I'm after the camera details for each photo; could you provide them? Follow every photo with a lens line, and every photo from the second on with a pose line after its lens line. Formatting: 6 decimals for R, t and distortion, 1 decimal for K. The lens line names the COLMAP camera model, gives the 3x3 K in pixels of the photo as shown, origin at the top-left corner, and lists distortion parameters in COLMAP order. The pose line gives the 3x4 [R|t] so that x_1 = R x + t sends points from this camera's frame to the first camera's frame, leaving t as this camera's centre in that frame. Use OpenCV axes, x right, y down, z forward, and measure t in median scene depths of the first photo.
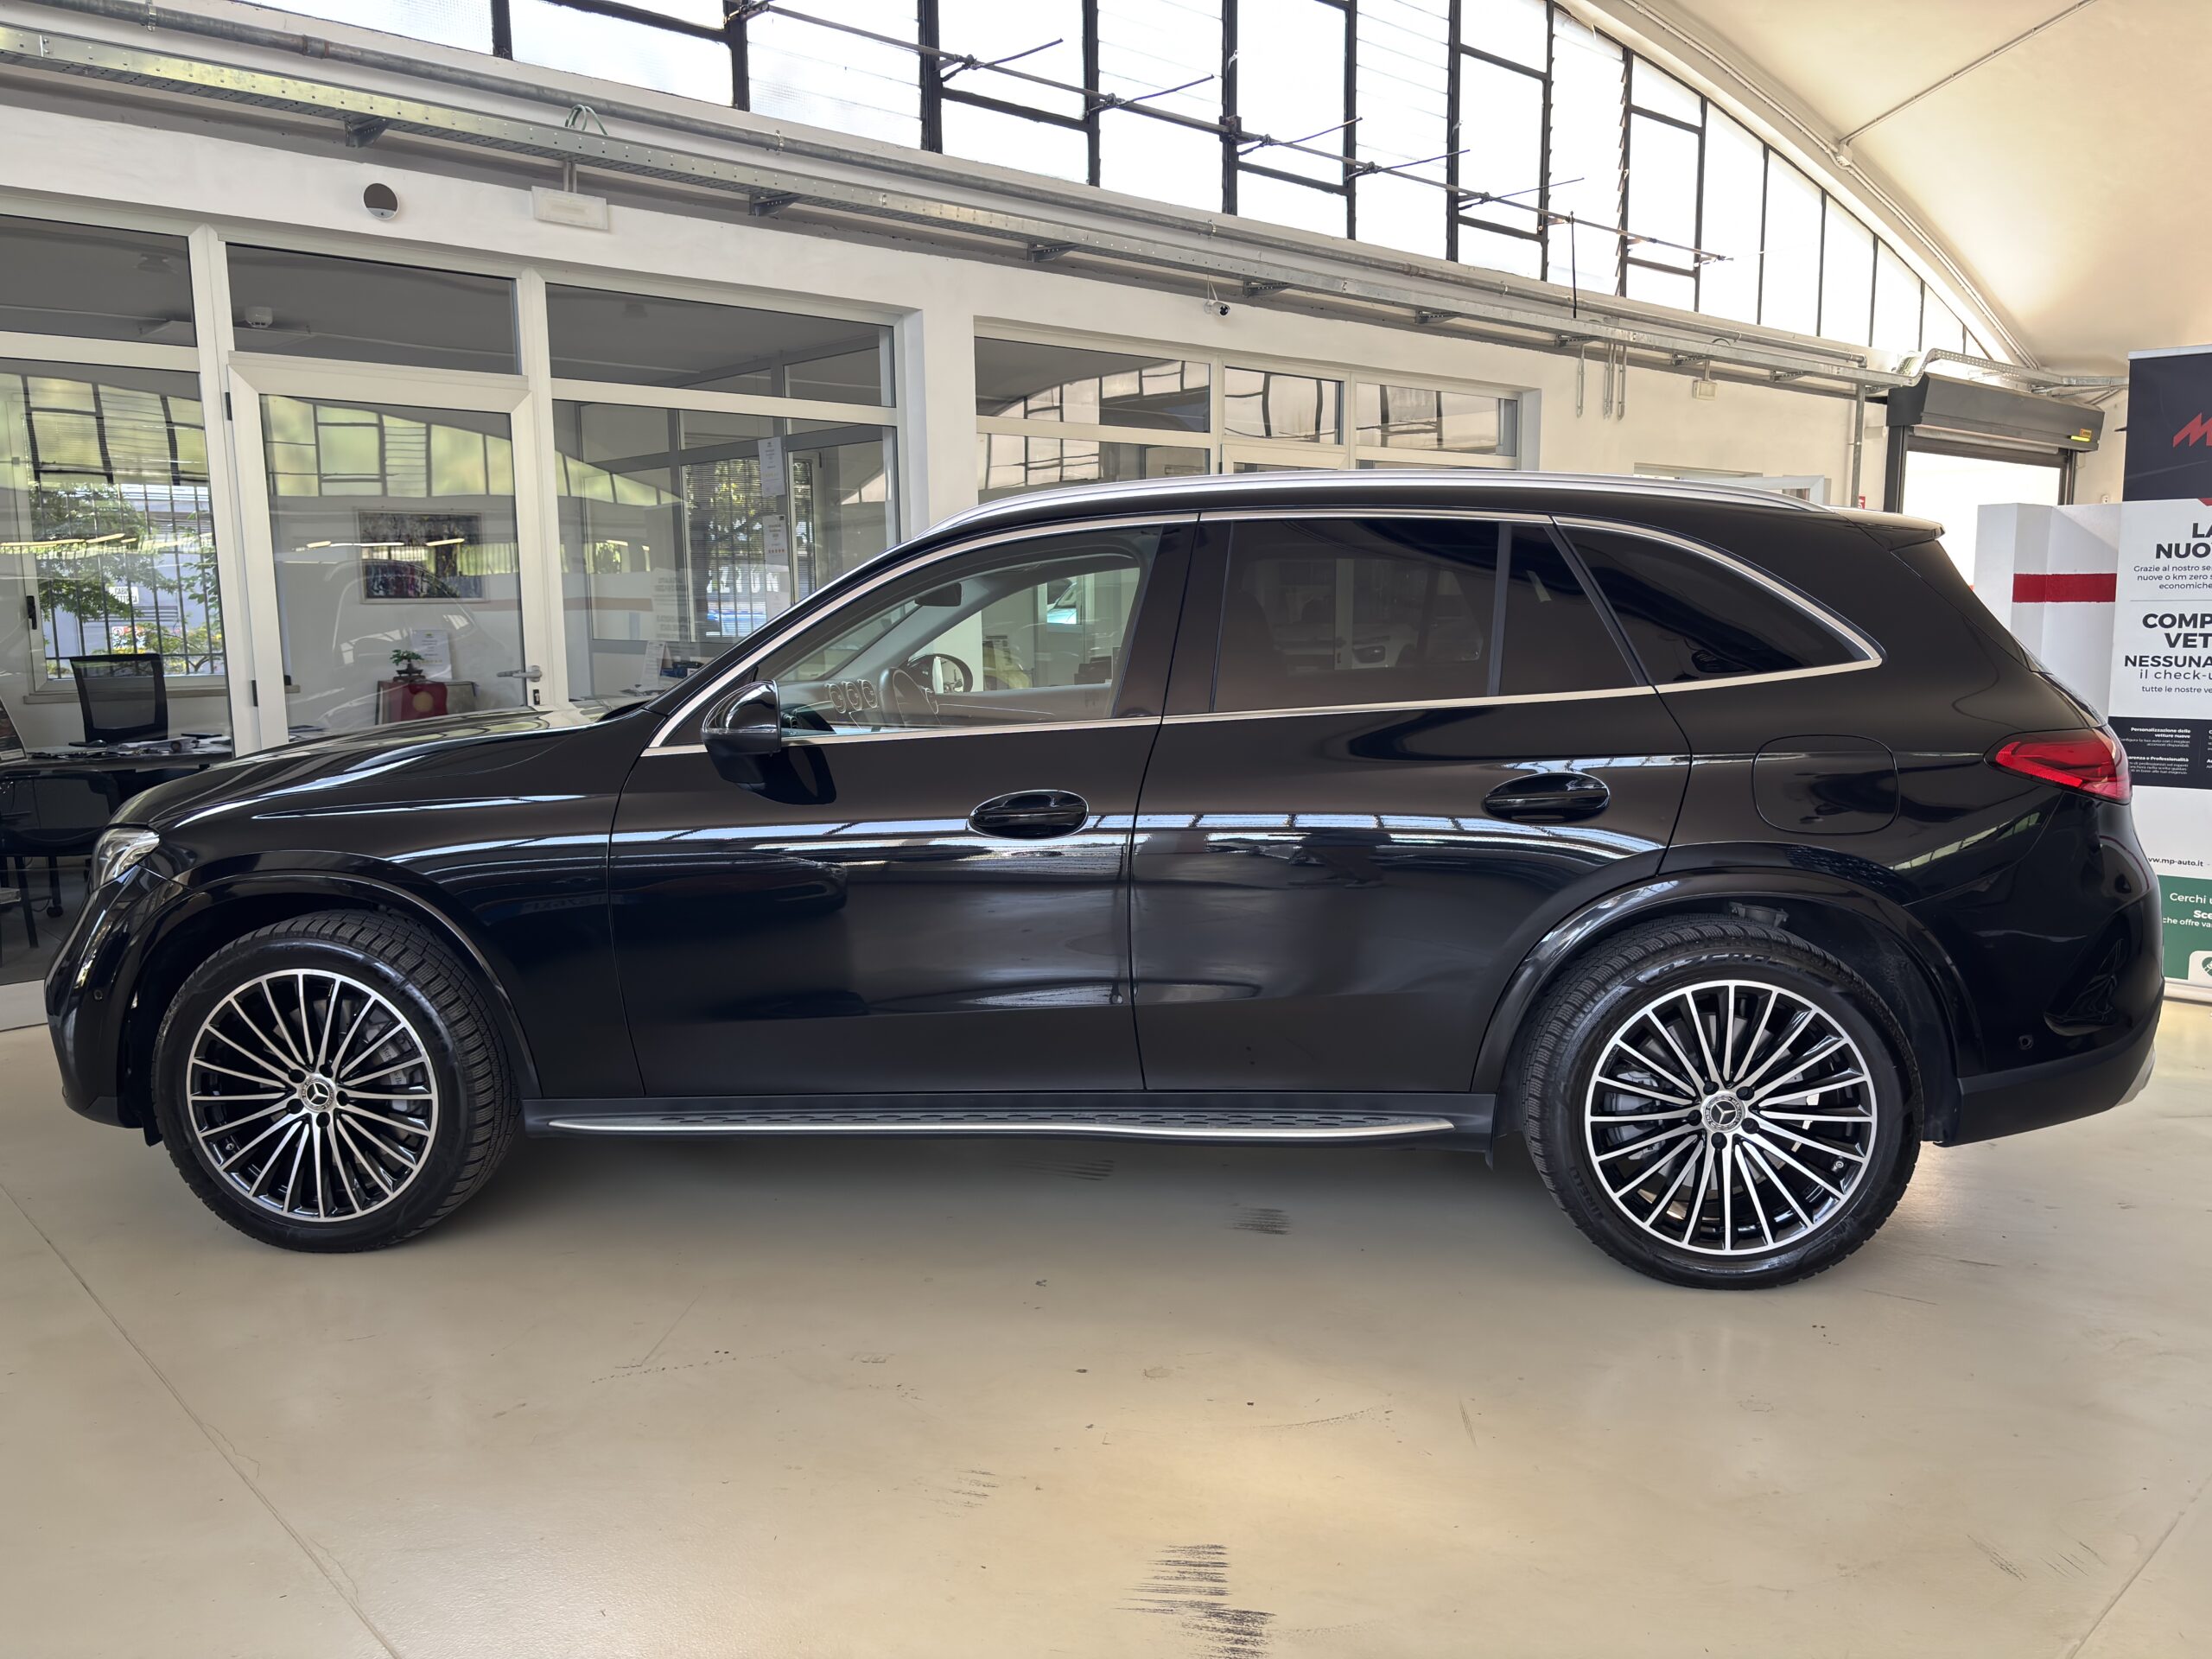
lens RADIAL K [[1685.9, 0, 1105.0], [0, 1685.9, 835.4], [0, 0, 1]] dist [0.041247, -0.039486]
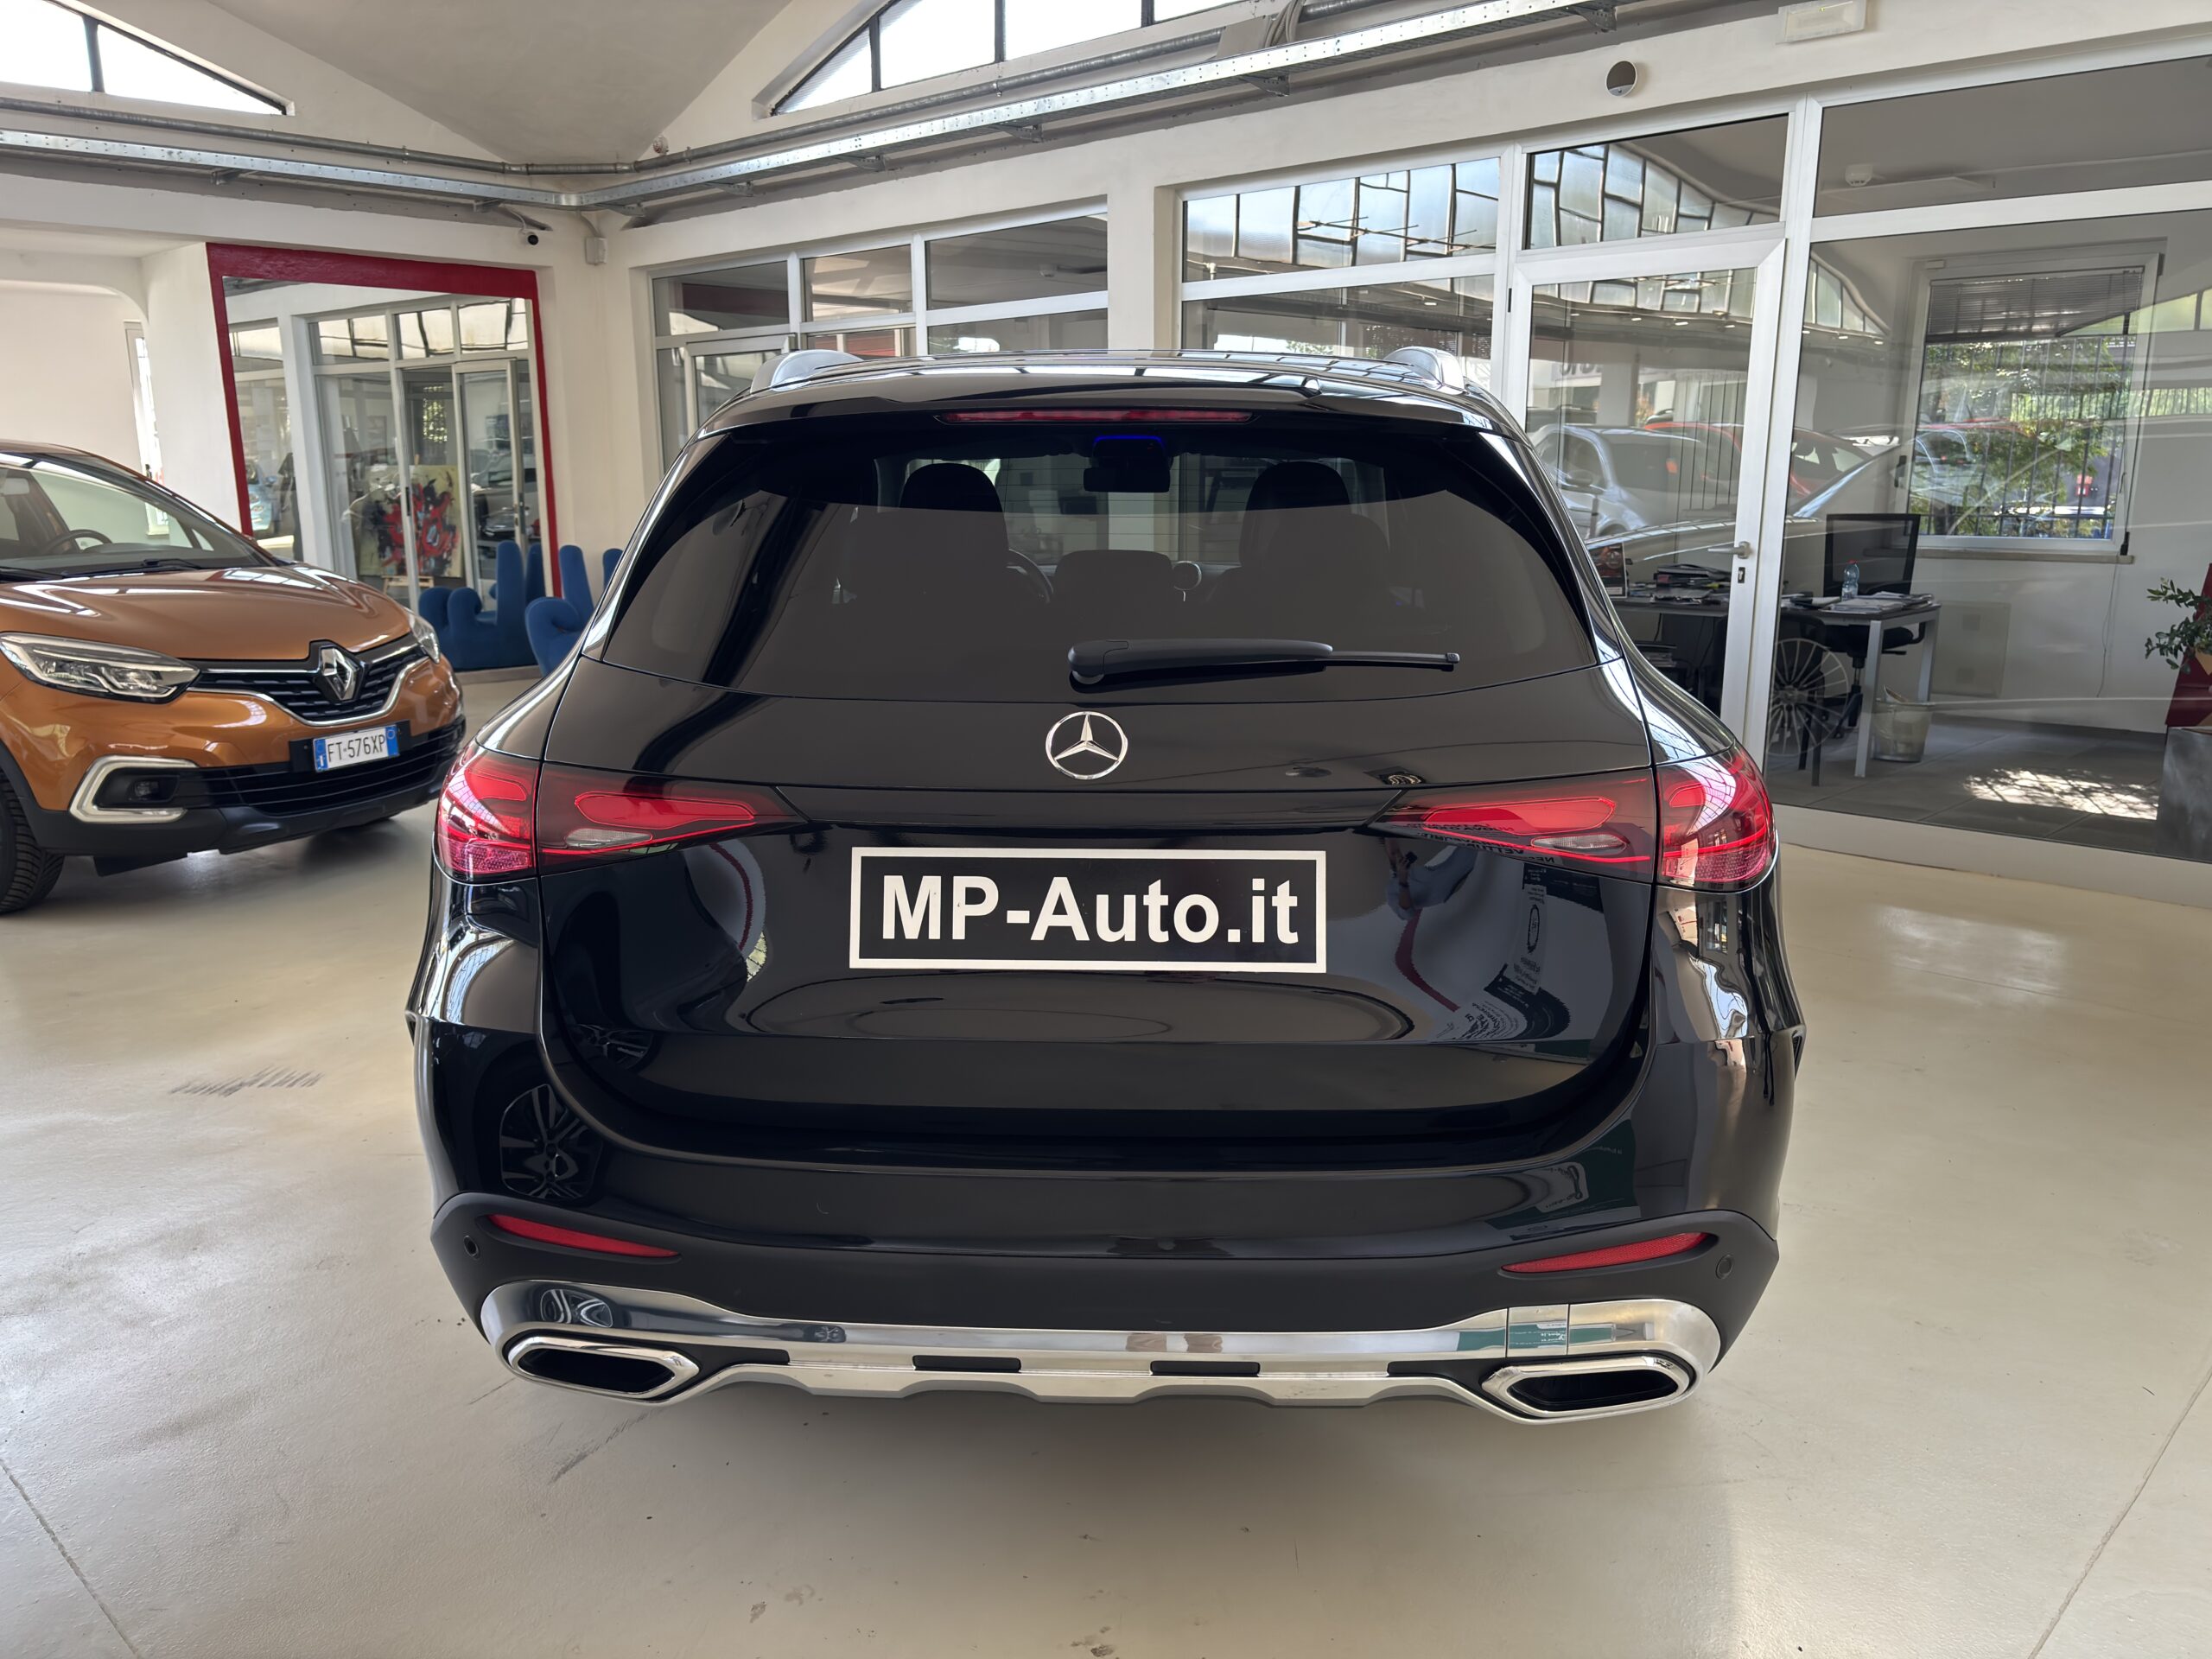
lens RADIAL K [[1685.9, 0, 1091.5], [0, 1685.9, 833.3], [0, 0, 1]] dist [0.041247, -0.039486]
pose [[0.033606, 0.228784, -0.972897, 0.480573], [-0.136670, 0.965354, 0.222290, -0.082597], [0.990046, 0.125495, 0.063709, 0.480363]]
